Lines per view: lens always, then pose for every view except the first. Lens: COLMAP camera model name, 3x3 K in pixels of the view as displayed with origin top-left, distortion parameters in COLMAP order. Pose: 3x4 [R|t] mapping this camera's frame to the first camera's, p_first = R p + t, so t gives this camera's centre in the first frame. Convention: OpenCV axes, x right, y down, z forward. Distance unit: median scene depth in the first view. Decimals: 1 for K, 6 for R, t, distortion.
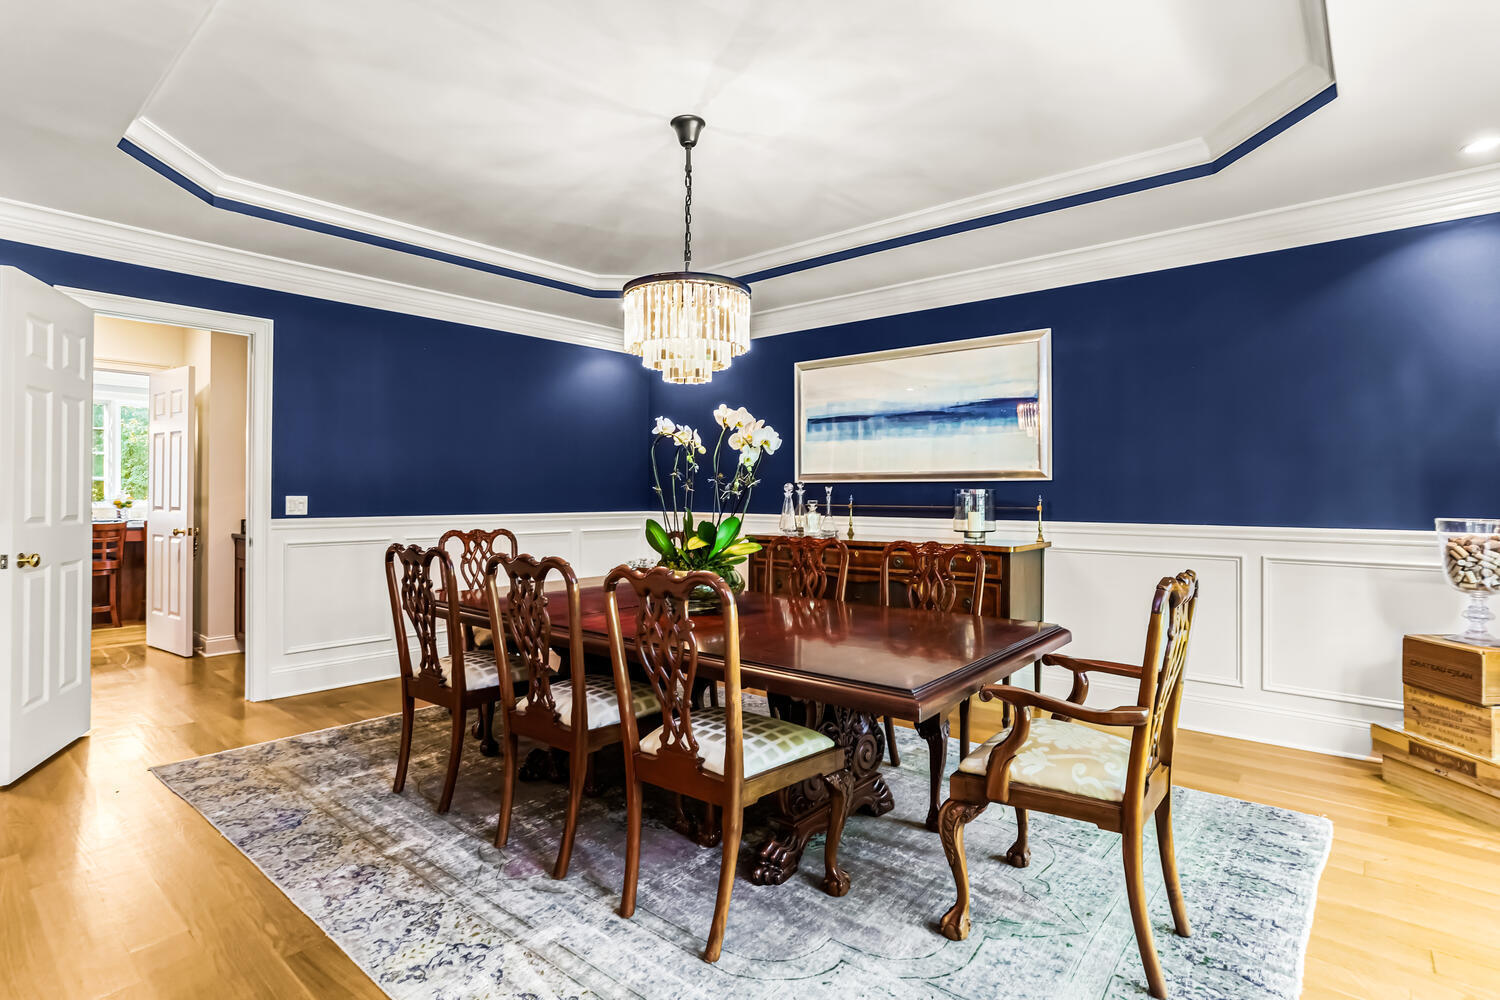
lens RADIAL K [[735.0, 0, 744.6], [0, 735.0, 487.2], [0, 0, 1]] dist [-0.038149, 0.030184]
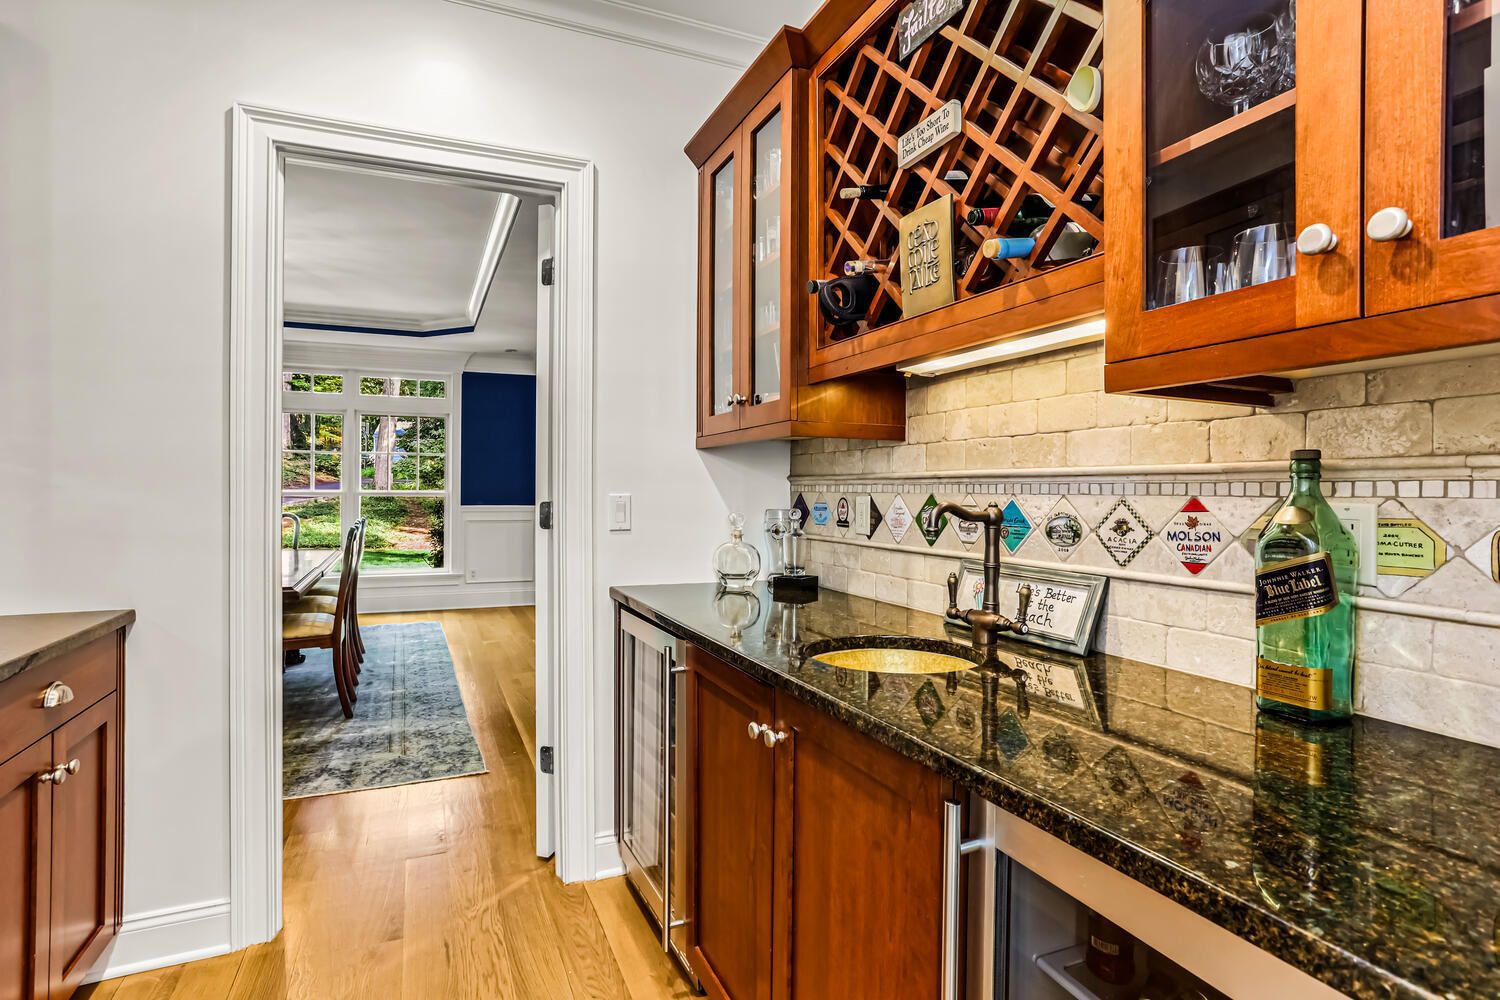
lens RADIAL K [[735.0, 0, 744.6], [0, 735.0, 487.2], [0, 0, 1]] dist [-0.038149, 0.030184]
pose [[-0.901873, -0.002294, 0.431995, -1.557398], [-0.006738, 0.999939, -0.008756, 0.014586], [-0.431948, -0.010808, -0.901834, 1.743777]]
